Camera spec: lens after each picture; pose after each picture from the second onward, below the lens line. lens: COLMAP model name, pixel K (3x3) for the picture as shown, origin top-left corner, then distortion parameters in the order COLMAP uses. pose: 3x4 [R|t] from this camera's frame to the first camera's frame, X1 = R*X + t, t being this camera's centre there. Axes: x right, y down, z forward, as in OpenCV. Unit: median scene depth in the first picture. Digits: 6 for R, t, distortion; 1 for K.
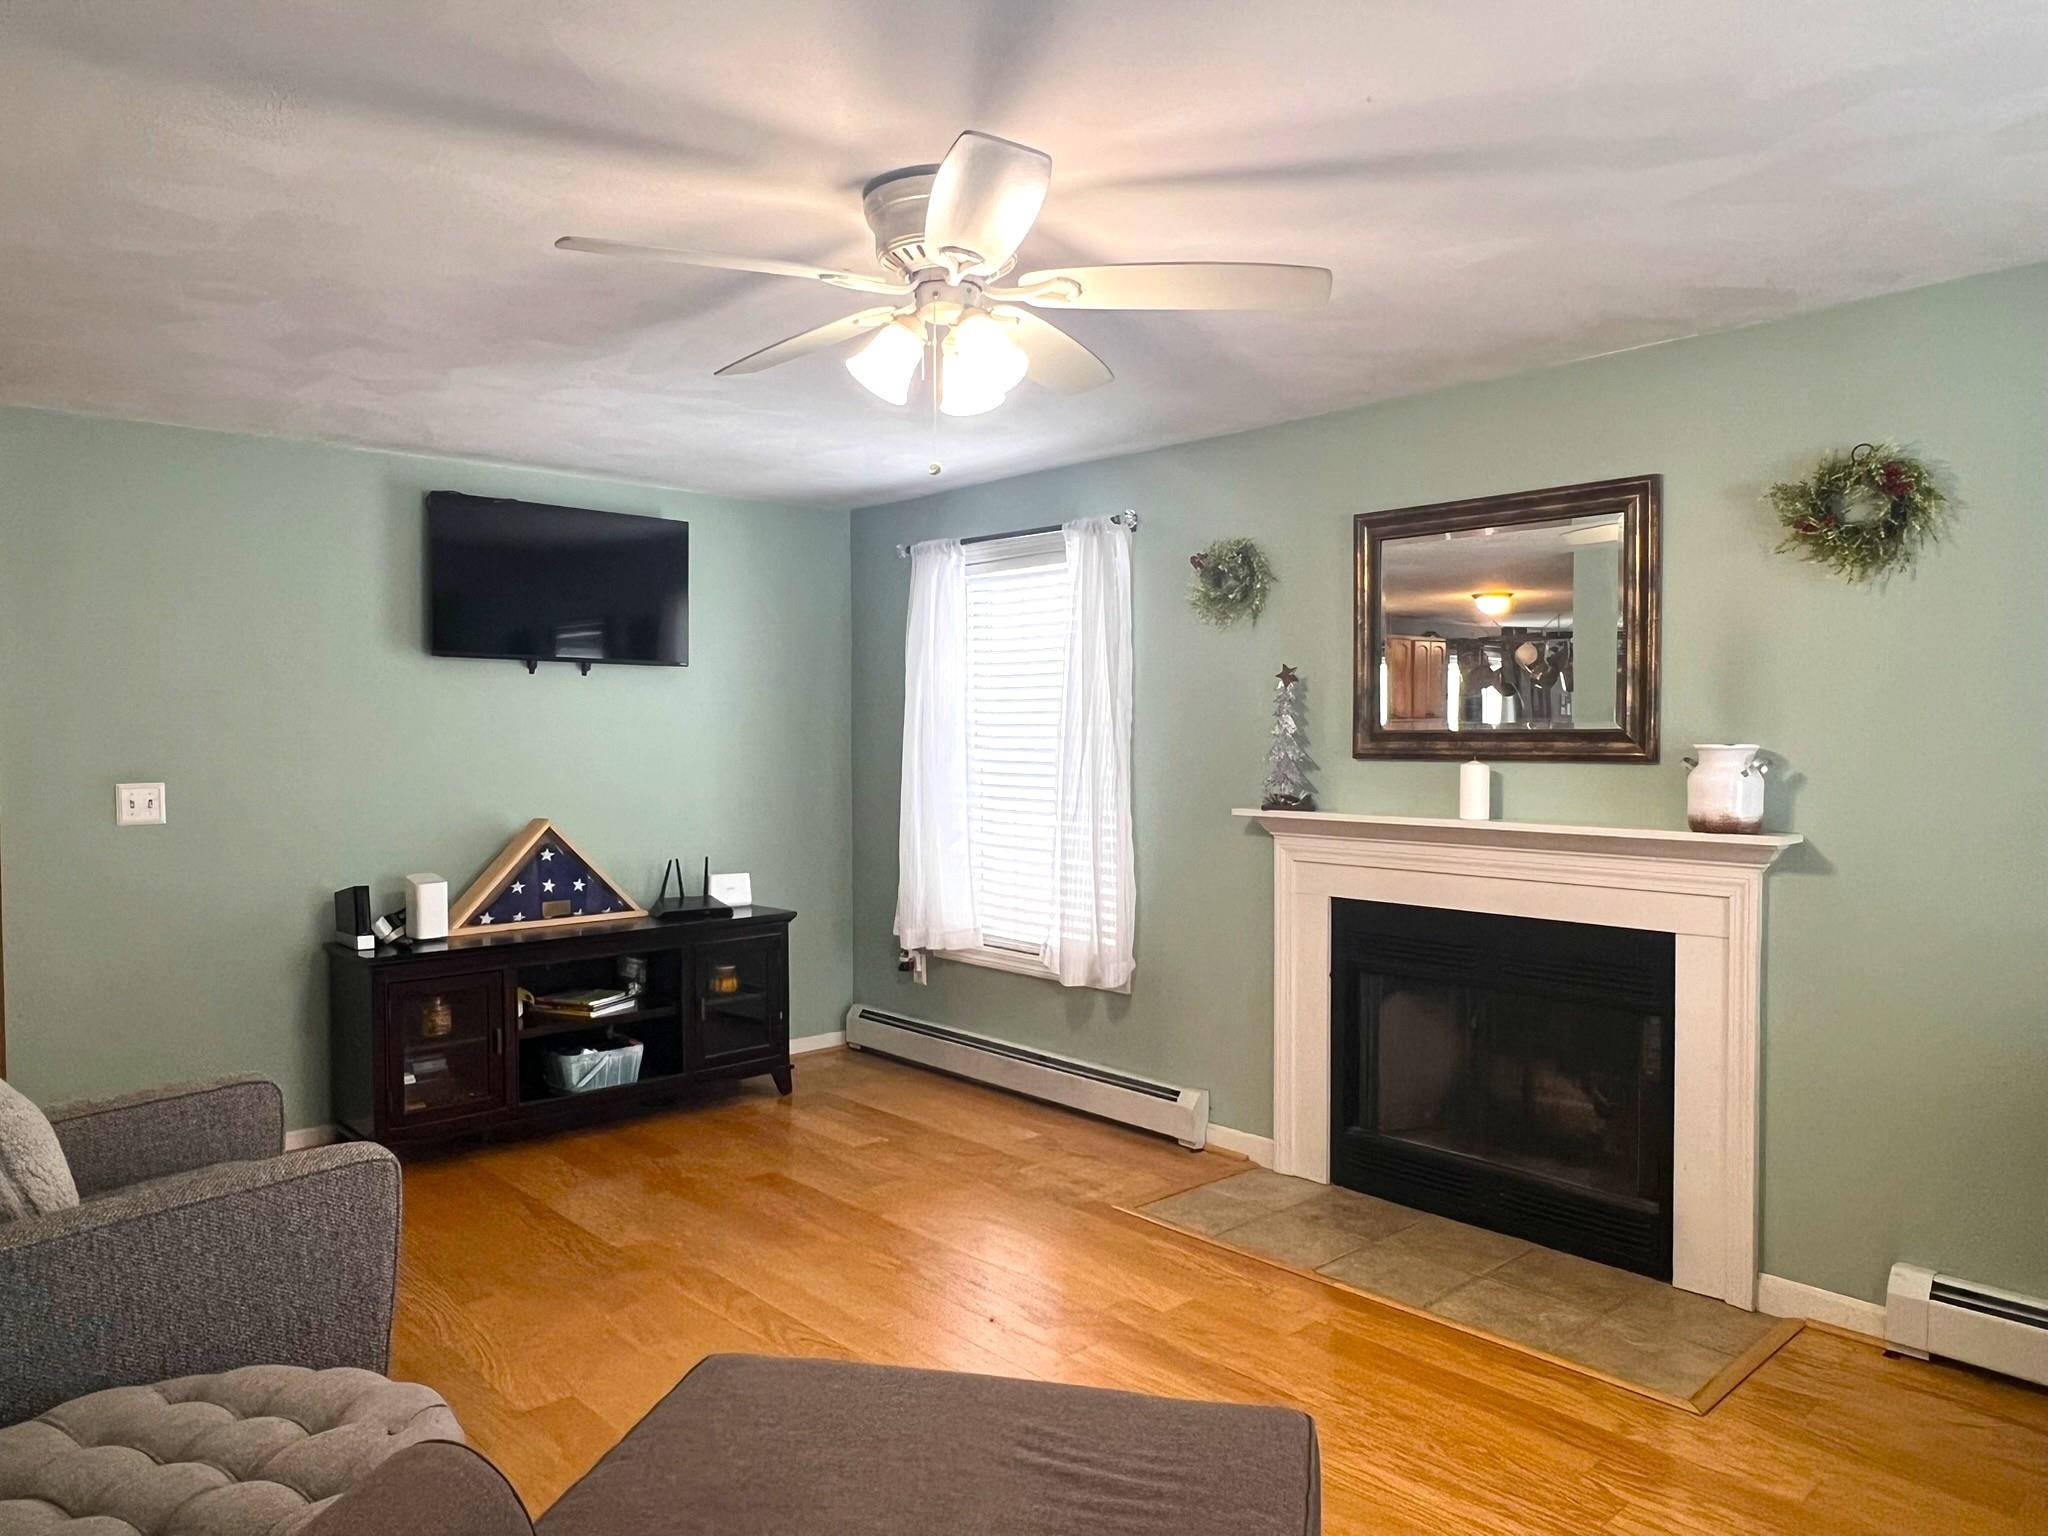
lens RADIAL K [[1356.2, 0, 1024.0], [0, 1356.2, 768.0], [0, 0, 1]] dist [0.003351, 0.000278]
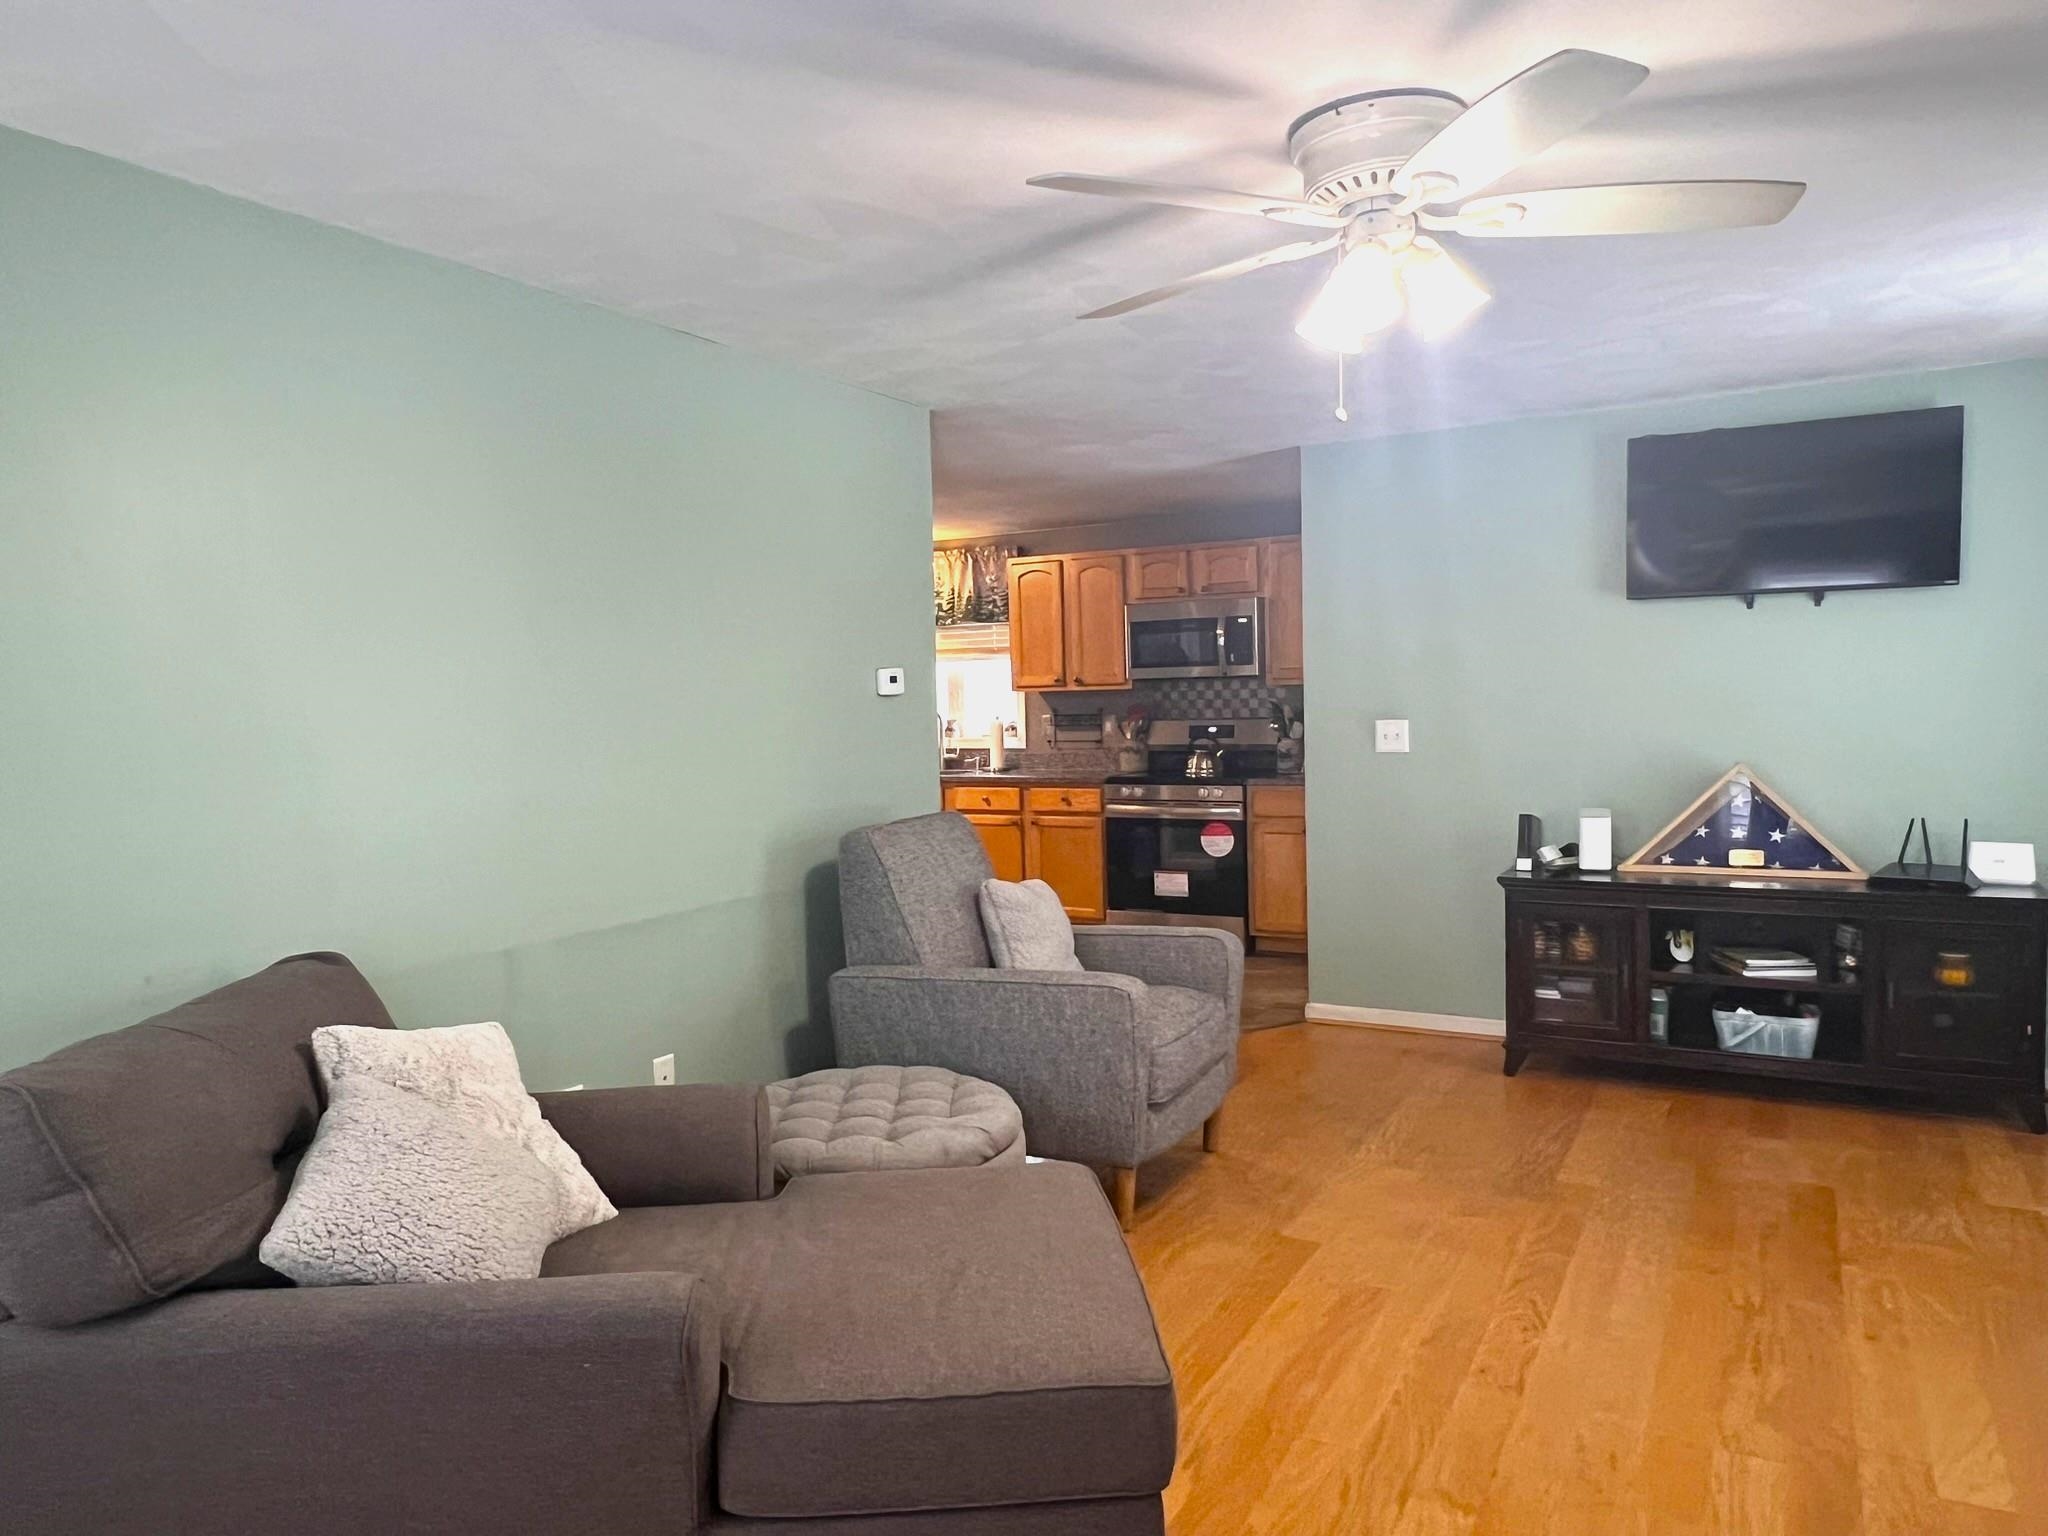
lens RADIAL K [[1356.2, 0, 1024.0], [0, 1356.2, 768.0], [0, 0, 1]] dist [0.003351, 0.000278]
pose [[0.313474, 0.039067, -0.948793, 0.397202], [-0.004113, 0.999200, 0.039784, 0.005966], [0.949588, -0.008569, 0.313384, 0.232951]]
